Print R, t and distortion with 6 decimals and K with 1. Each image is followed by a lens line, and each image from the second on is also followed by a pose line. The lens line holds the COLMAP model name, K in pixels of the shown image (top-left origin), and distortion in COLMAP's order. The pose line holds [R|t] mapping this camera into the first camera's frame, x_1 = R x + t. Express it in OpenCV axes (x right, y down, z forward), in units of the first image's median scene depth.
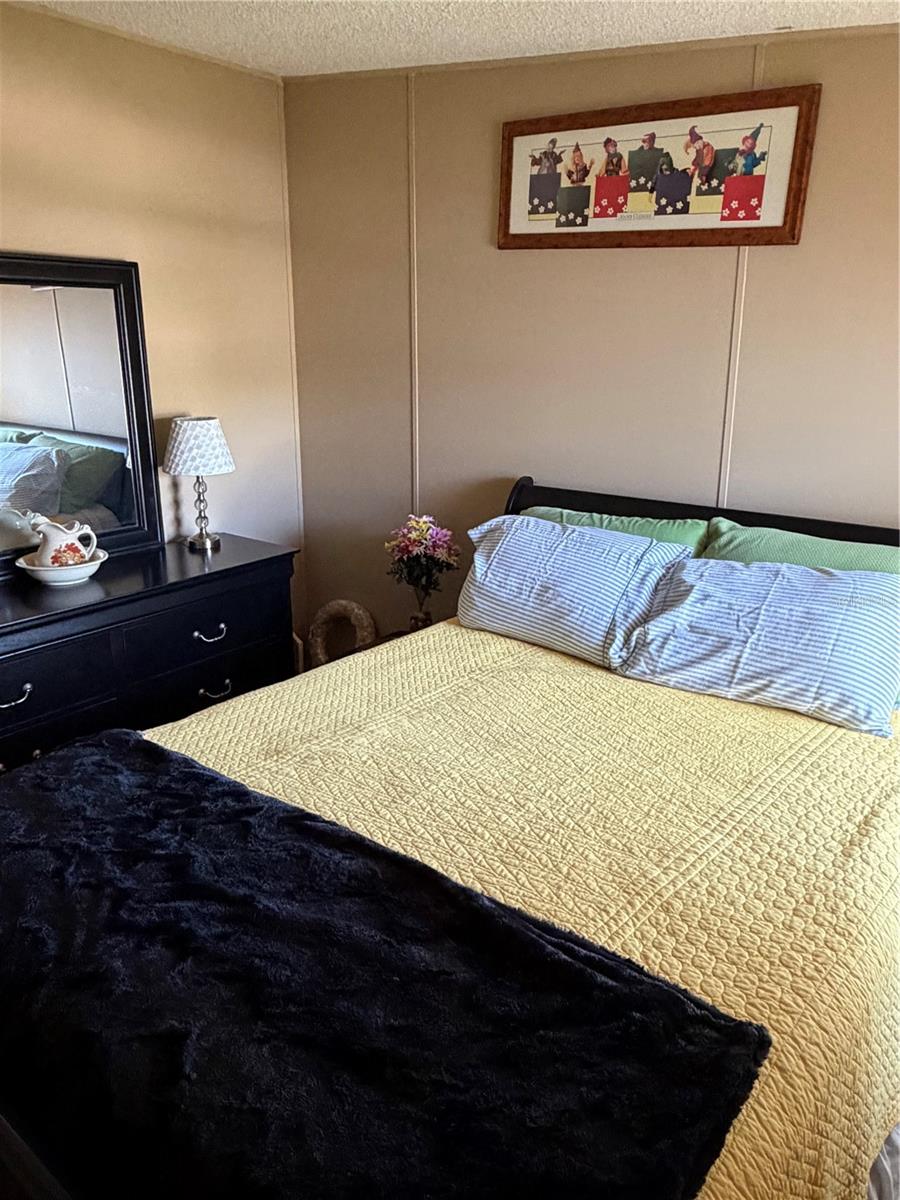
lens RADIAL K [[865.3, 0, 447.8], [0, 865.3, 601.7], [0, 0, 1]] dist [-0.002363, 0.002405]
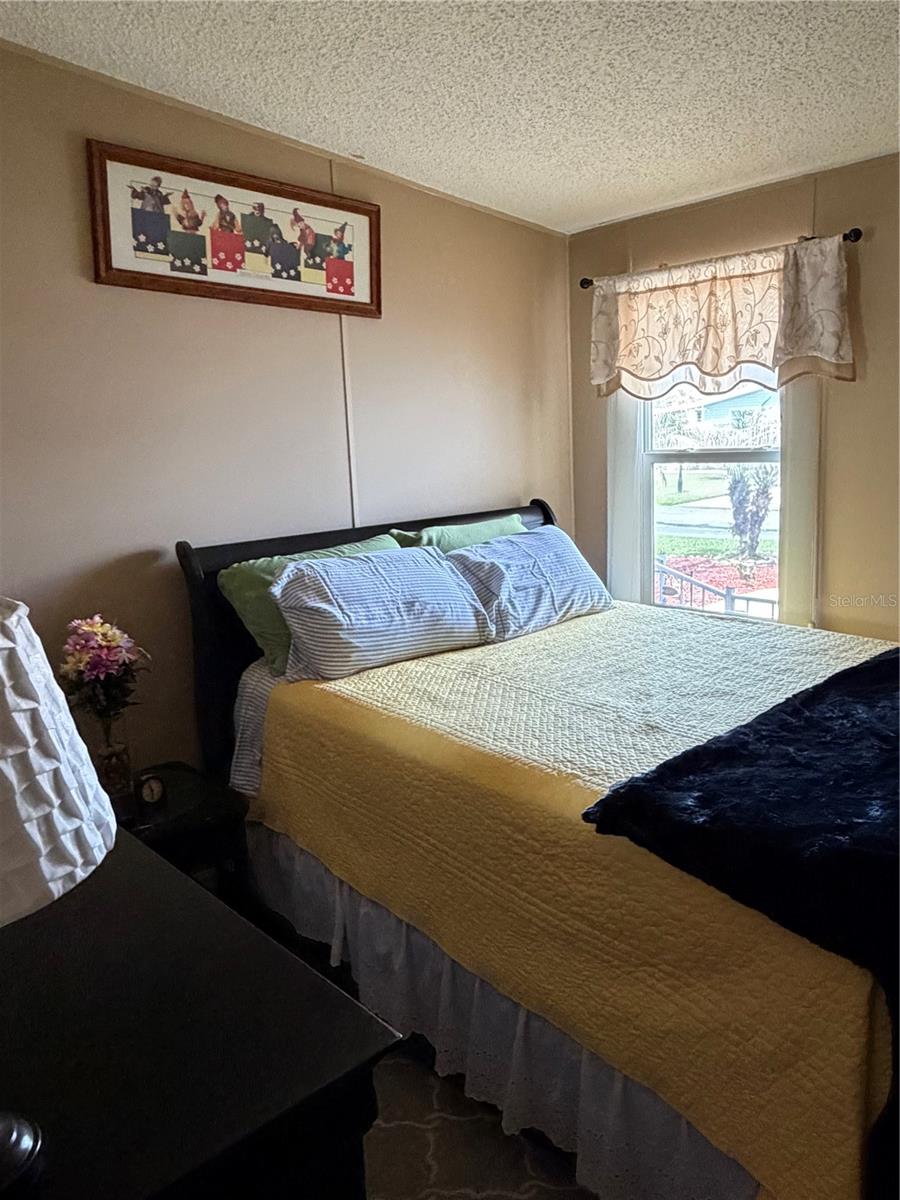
lens RADIAL K [[865.3, 0, 447.7], [0, 865.3, 598.7], [0, 0, 1]] dist [-0.002363, 0.002405]
pose [[0.167800, -0.196582, 0.966022, -0.856404], [0.321491, 0.937257, 0.134884, -0.140997], [-0.931927, 0.287934, 0.220471, 0.665342]]
